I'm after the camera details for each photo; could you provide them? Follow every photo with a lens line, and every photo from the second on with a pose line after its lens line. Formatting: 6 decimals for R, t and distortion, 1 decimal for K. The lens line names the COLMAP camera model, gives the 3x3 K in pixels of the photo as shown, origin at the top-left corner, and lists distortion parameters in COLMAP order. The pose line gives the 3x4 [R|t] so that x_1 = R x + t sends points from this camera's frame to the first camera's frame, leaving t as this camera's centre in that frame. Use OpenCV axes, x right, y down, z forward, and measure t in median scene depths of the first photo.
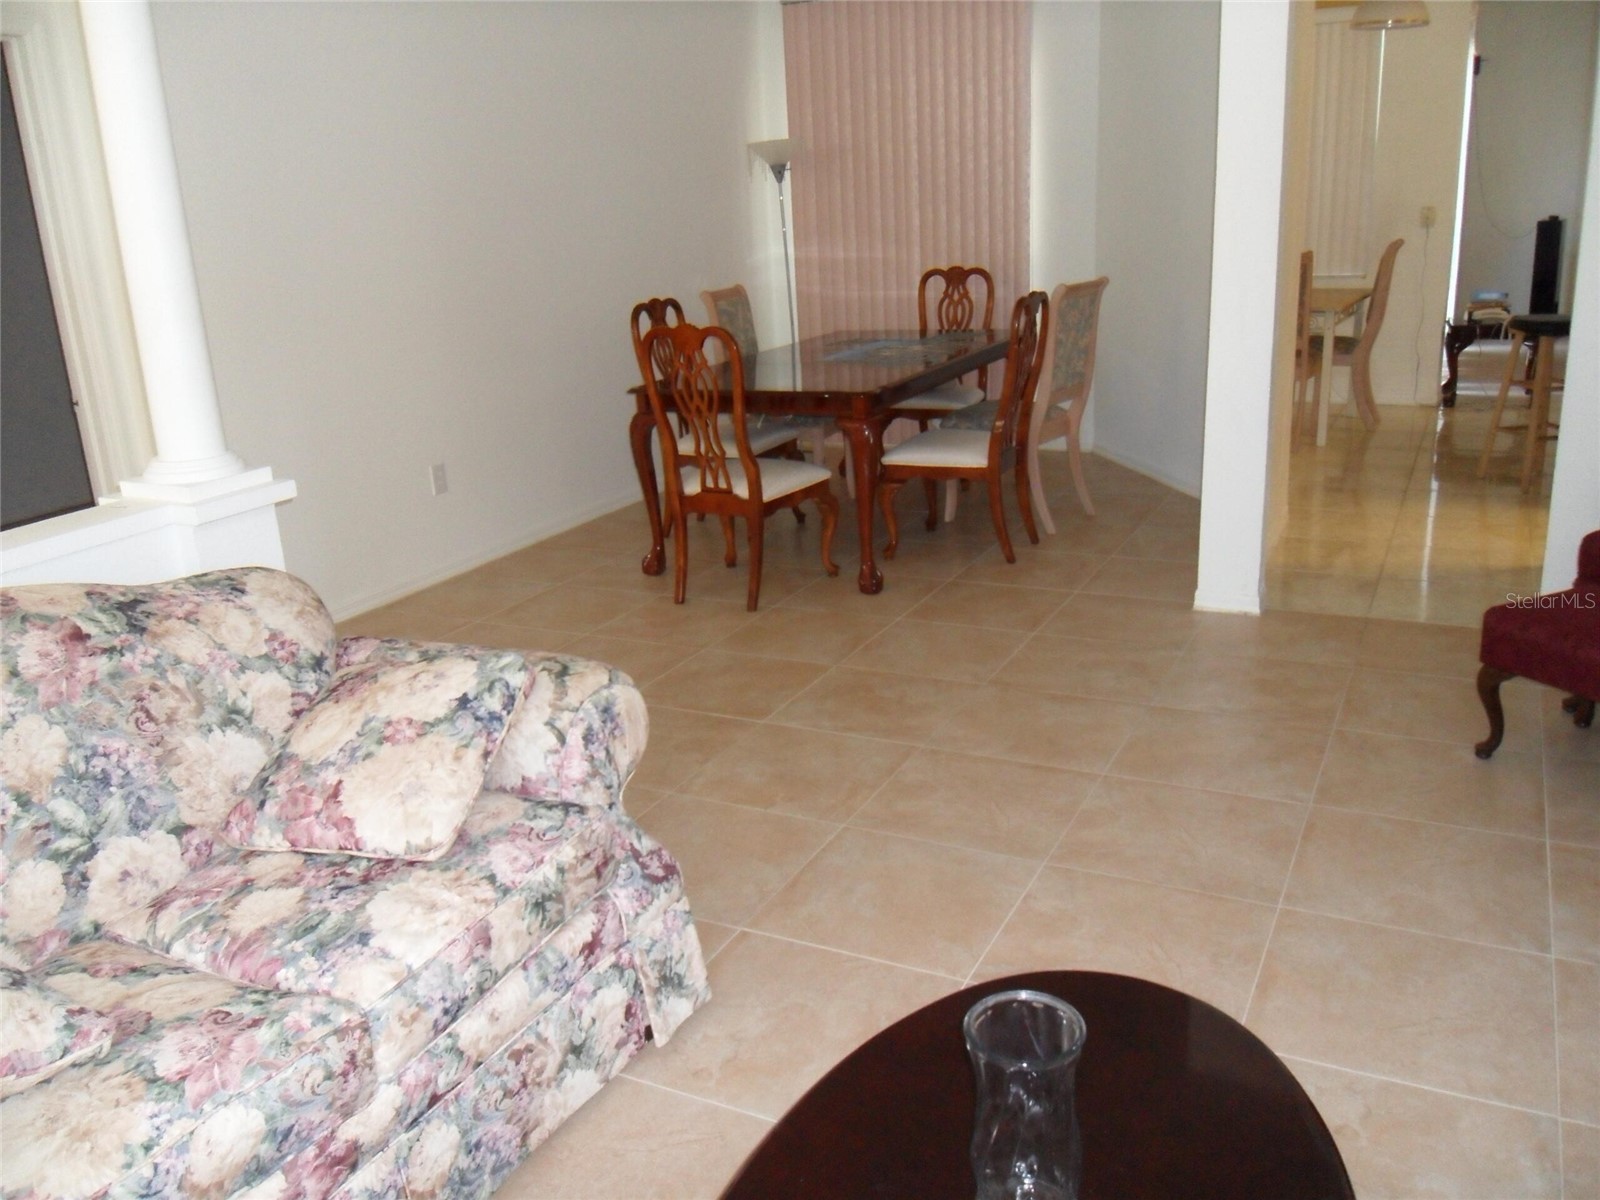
lens RADIAL K [[1386.2, 0, 800.0], [0, 1386.2, 600.0], [0, 0, 1]] dist [0.069123, -0.000654]
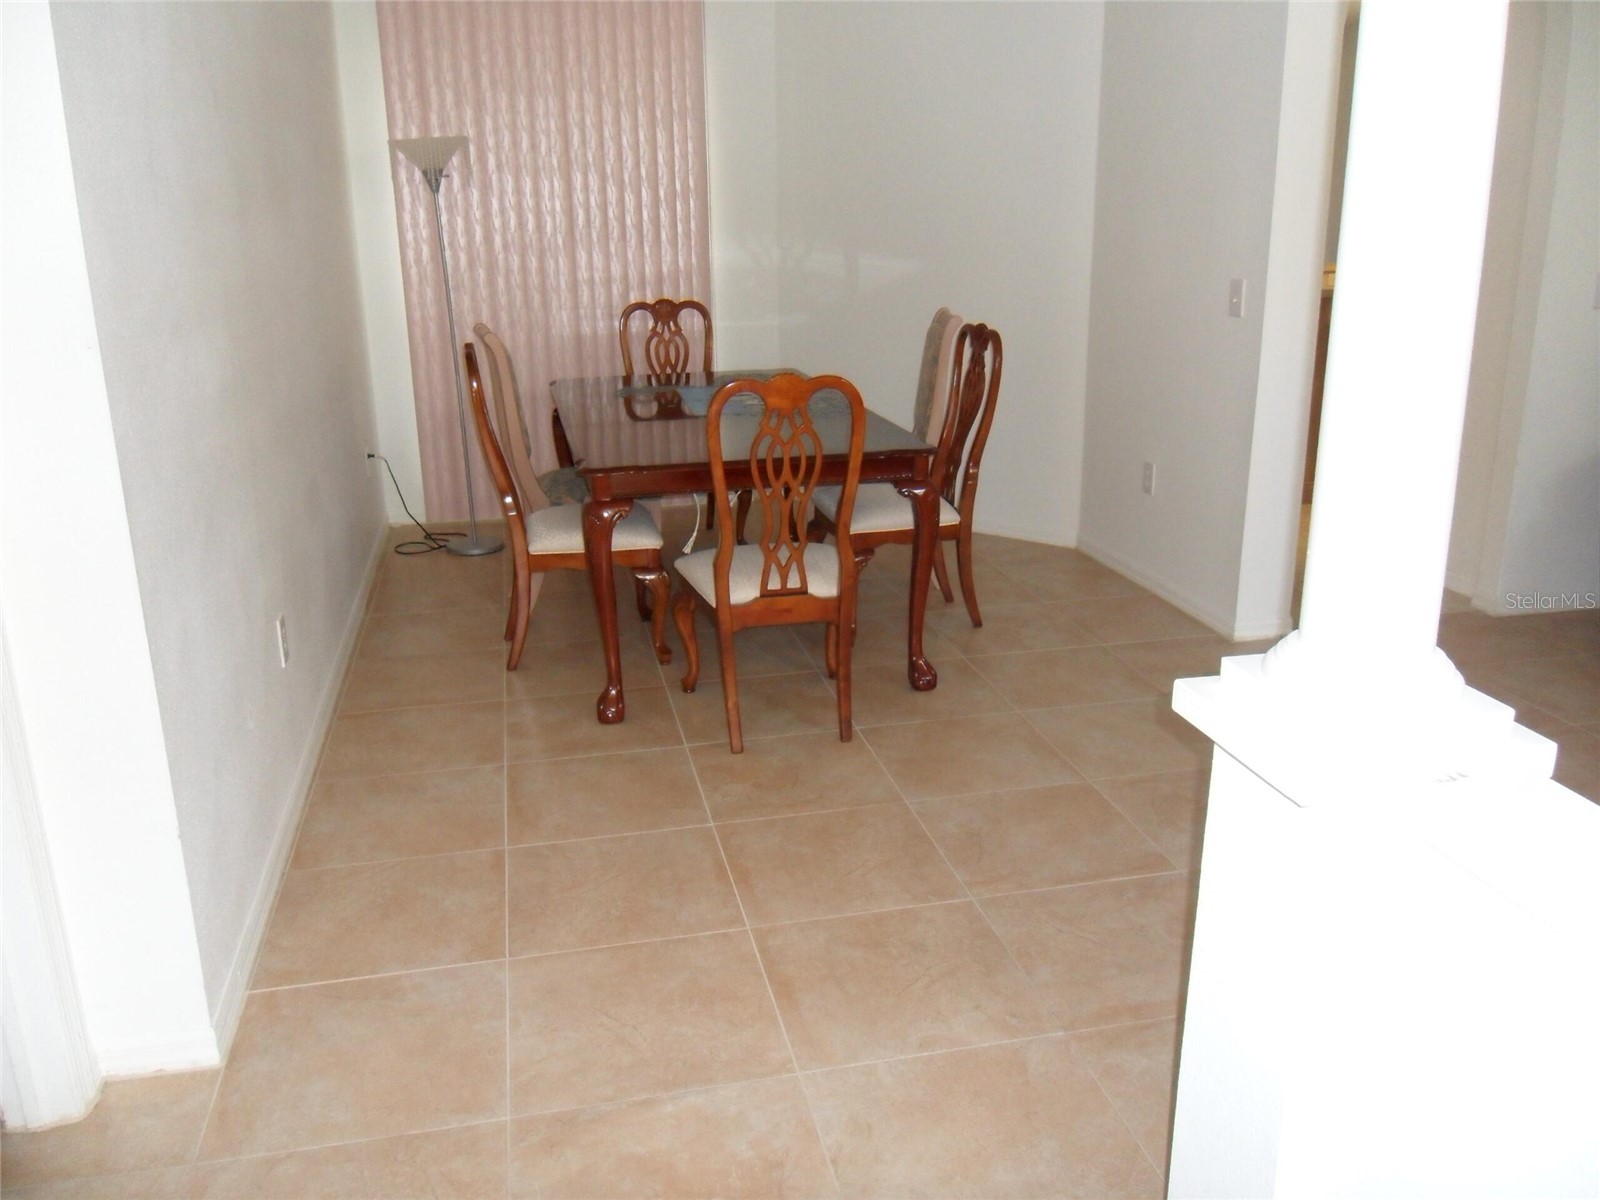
lens RADIAL K [[1386.2, 0, 800.0], [0, 1386.2, 600.0], [0, 0, 1]] dist [0.069123, -0.000654]
pose [[0.780359, -0.148619, 0.607414, -0.367459], [0.167450, 0.985537, 0.026009, -0.067281], [-0.602495, 0.081415, 0.793959, 0.293573]]
